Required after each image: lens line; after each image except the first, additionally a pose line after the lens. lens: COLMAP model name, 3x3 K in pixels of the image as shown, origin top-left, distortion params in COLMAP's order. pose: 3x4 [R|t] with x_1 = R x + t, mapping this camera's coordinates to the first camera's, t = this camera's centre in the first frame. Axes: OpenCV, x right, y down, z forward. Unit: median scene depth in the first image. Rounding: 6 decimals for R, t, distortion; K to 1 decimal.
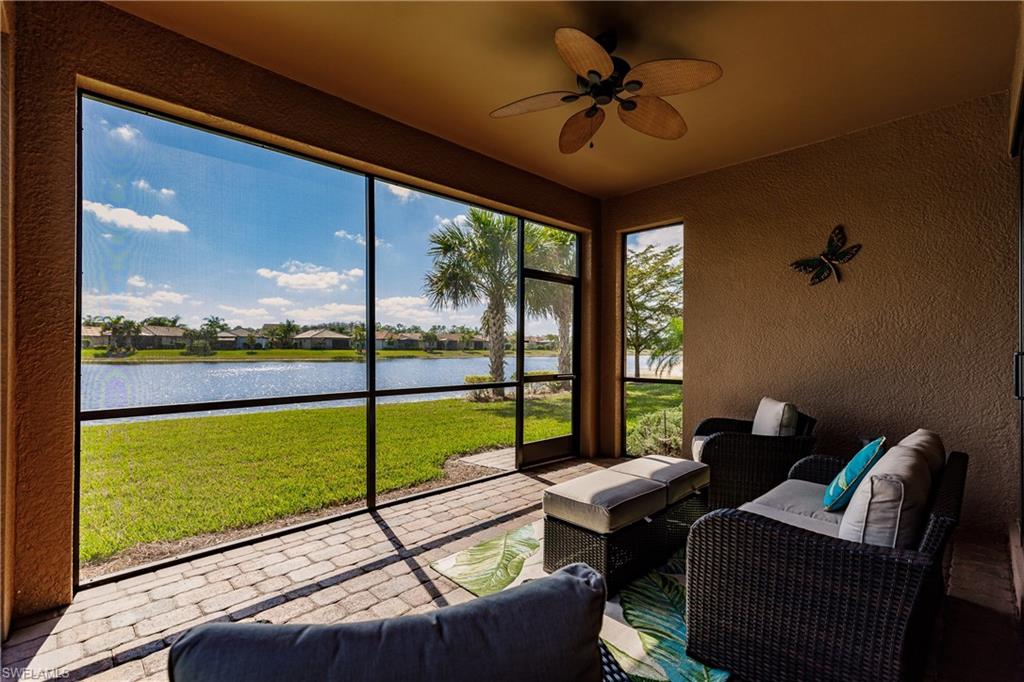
lens RADIAL K [[455.2, 0, 506.7], [0, 455.2, 332.2], [0, 0, 1]] dist [0.011164, -0.000683]
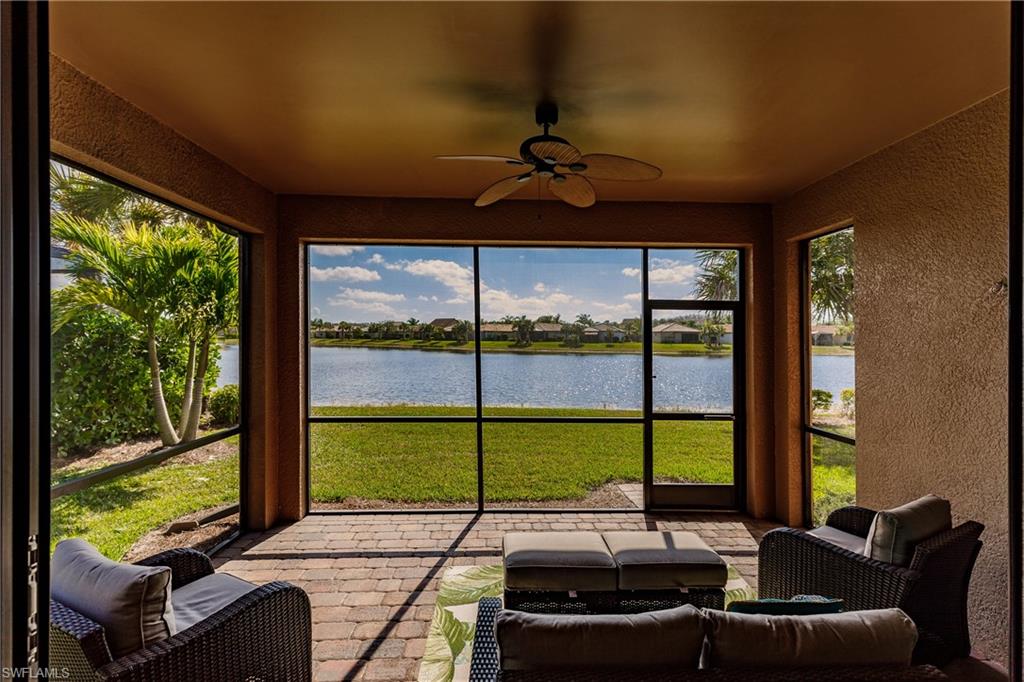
lens RADIAL K [[455.2, 0, 515.5], [0, 455.2, 341.2], [0, 0, 1]] dist [0.011164, -0.000683]
pose [[0.748392, 0.007741, -0.663211, 0.456286], [0.015715, 0.999444, 0.029399, -0.087302], [0.663070, -0.032425, 0.747855, 0.108379]]
